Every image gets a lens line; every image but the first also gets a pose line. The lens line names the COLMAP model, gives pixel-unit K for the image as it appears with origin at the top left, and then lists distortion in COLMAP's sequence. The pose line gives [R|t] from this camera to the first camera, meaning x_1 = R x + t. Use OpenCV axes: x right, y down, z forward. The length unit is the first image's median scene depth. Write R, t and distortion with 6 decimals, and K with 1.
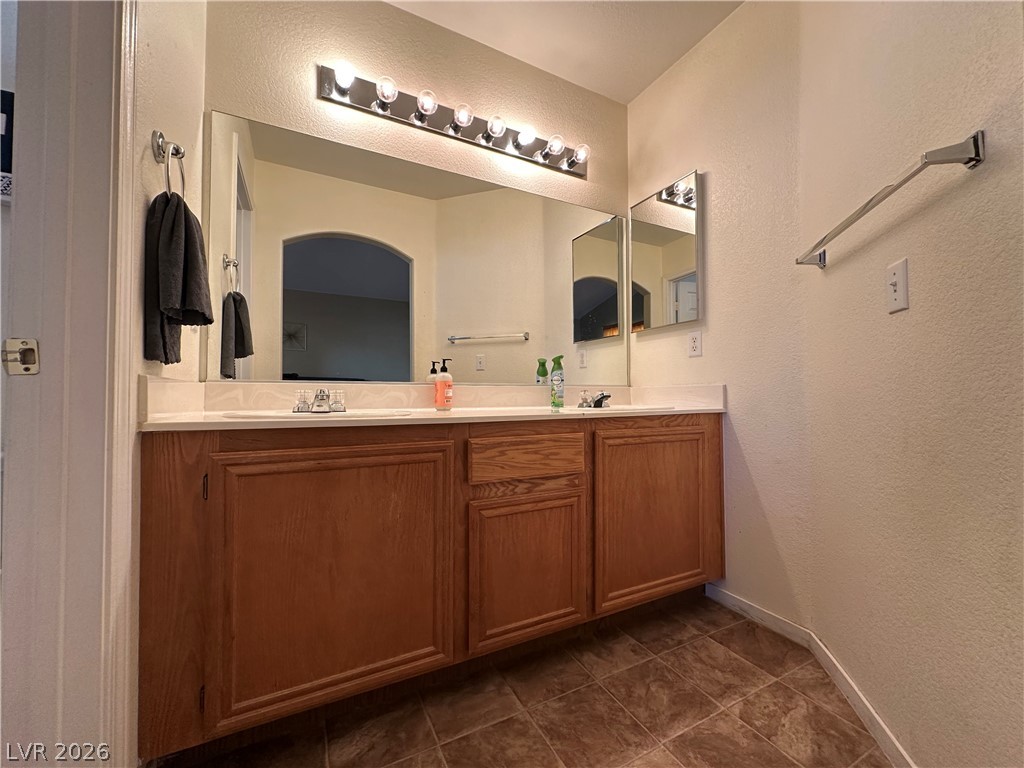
lens RADIAL K [[406.4, 0, 514.0], [0, 406.4, 384.8], [0, 0, 1]] dist [-0.006613, 0.001548]
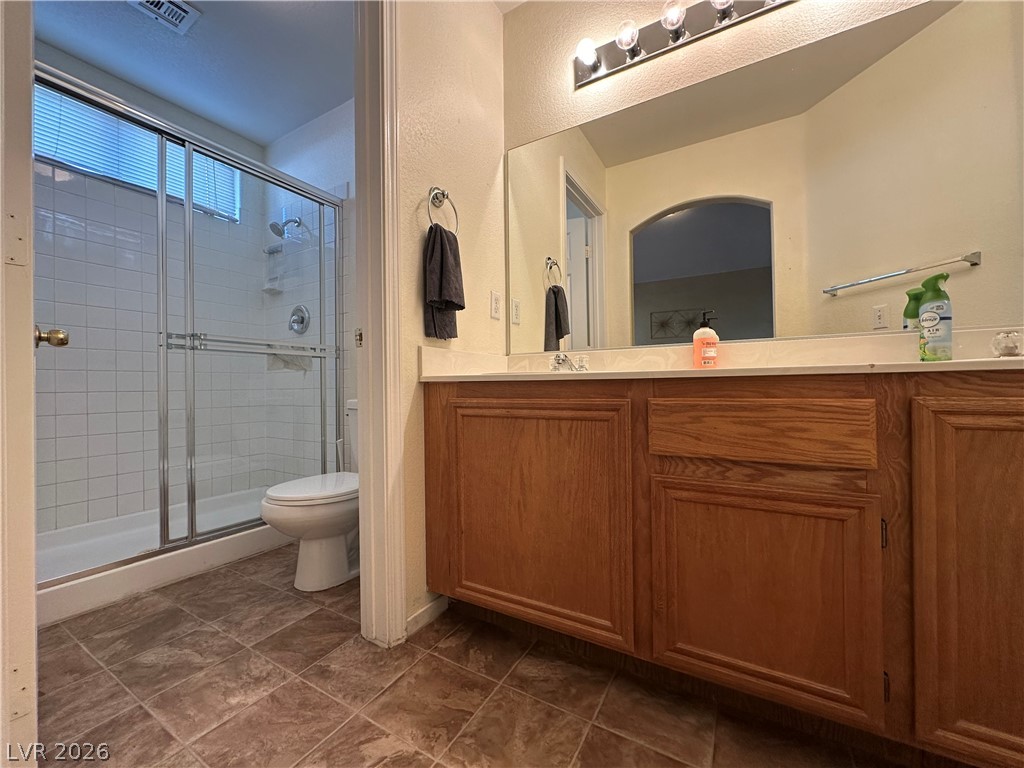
lens RADIAL K [[406.4, 0, 505.2], [0, 406.4, 383.3], [0, 0, 1]] dist [-0.006613, 0.001548]
pose [[0.528161, -0.011905, -0.849061, 0.422312], [0.032168, 0.999464, 0.005996, 0.085381], [0.848535, -0.030480, 0.528261, 0.305135]]
